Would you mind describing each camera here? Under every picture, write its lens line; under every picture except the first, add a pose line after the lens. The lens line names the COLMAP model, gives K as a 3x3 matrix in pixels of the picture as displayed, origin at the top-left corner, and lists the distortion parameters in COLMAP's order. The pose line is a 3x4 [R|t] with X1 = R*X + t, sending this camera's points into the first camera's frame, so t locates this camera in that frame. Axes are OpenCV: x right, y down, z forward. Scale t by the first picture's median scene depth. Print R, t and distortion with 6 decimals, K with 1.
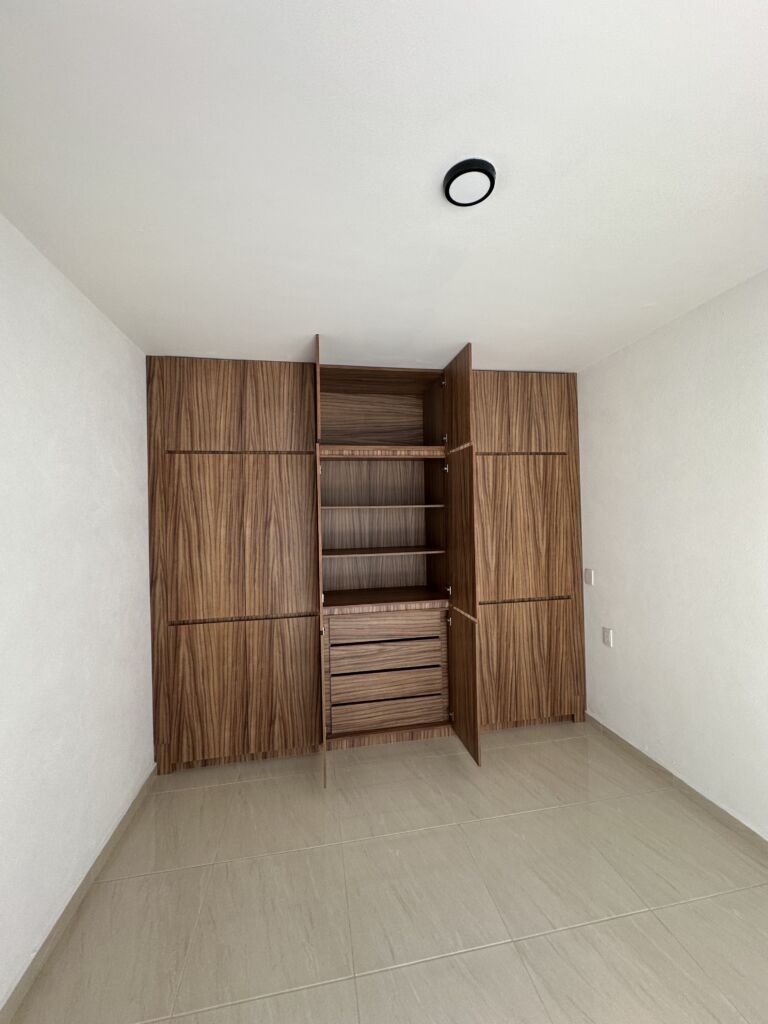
lens RADIAL K [[409.9, 0, 378.0], [0, 409.9, 509.3], [0, 0, 1]] dist [-0.001995, 0.000900]
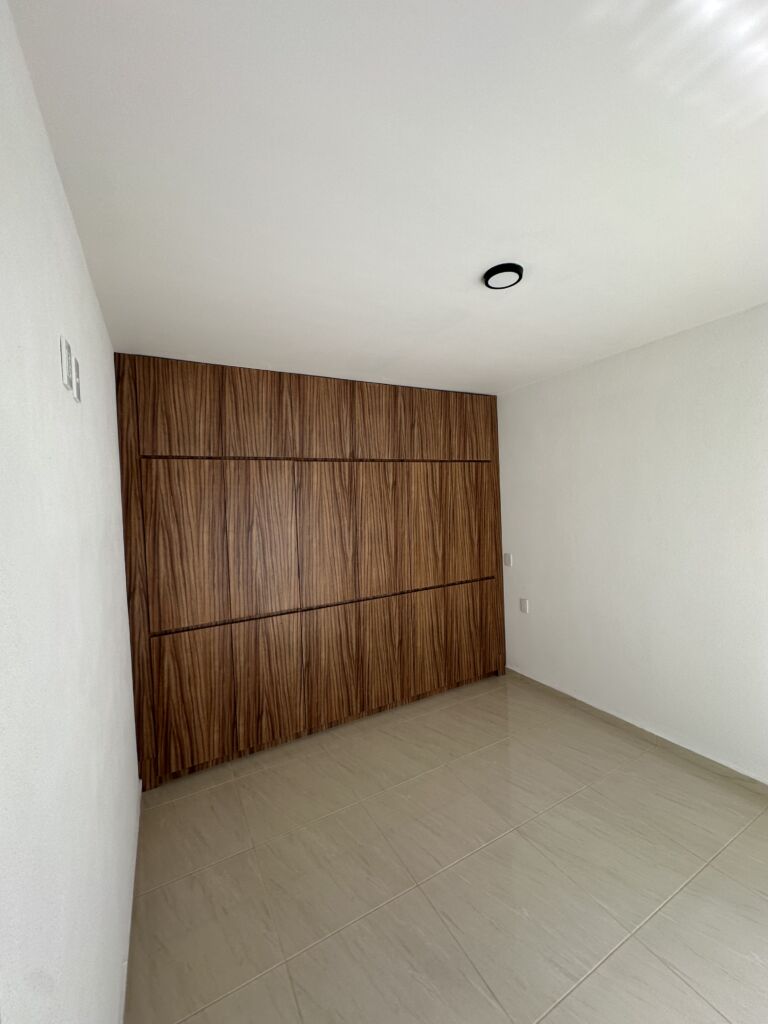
lens RADIAL K [[409.9, 0, 378.8], [0, 409.9, 511.4], [0, 0, 1]] dist [-0.001995, 0.000900]
pose [[0.949214, -0.024635, 0.313665, -0.284910], [0.016091, 0.999426, 0.029801, -0.031532], [-0.314219, -0.023240, 0.949066, -0.075628]]
